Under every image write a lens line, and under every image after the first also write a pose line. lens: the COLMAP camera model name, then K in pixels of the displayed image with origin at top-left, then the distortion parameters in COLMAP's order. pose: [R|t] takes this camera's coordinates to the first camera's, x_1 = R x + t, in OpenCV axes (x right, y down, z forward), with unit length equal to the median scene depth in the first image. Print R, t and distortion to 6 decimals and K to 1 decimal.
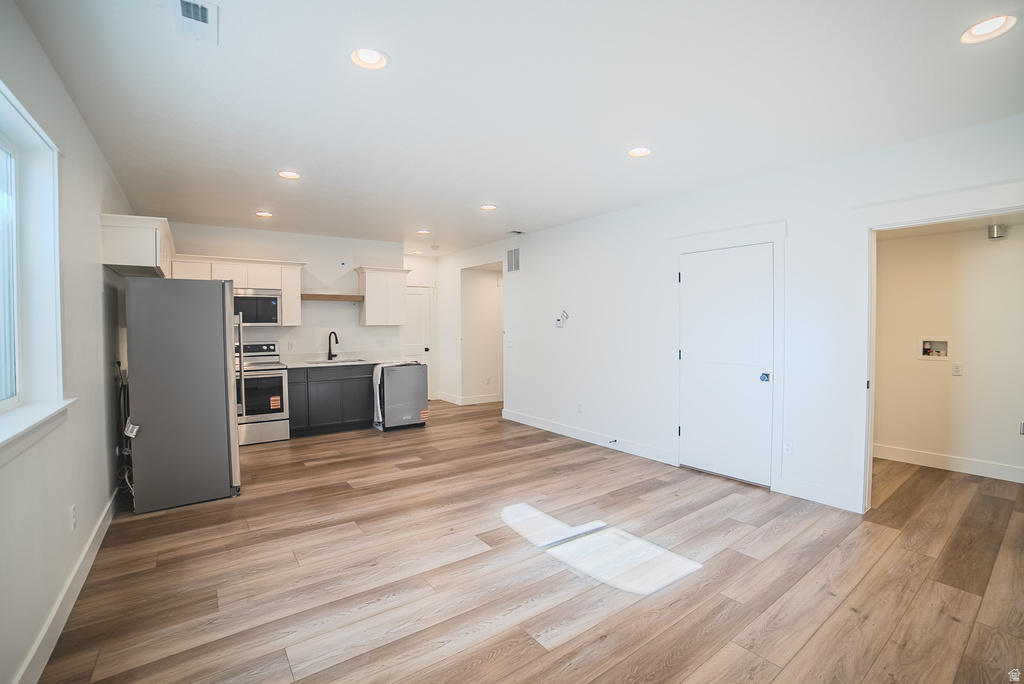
lens RADIAL K [[465.4, 0, 512.0], [0, 465.4, 342.0], [0, 0, 1]] dist [-0.067432, 0.000325]
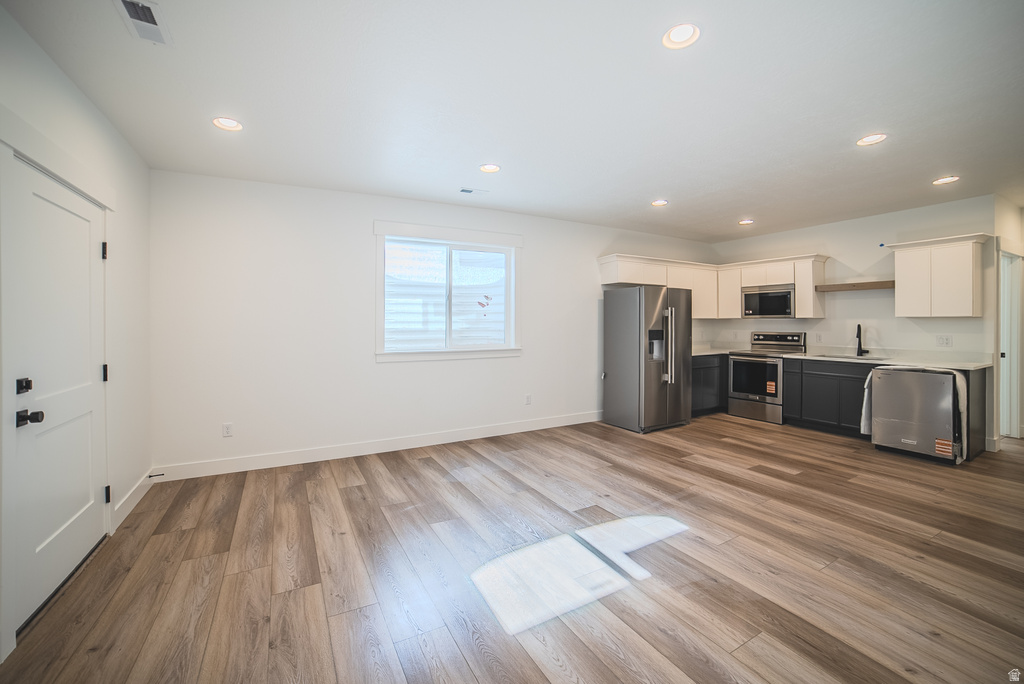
lens RADIAL K [[389.4, 0, 513.9], [0, 389.4, 323.8], [0, 0, 1]] dist [-0.034577, 0.000195]
pose [[-0.070448, 0.008050, -0.997483, 0.592365], [-0.035773, 0.999304, 0.010591, -0.010448], [0.996874, 0.036429, -0.070111, 0.591210]]
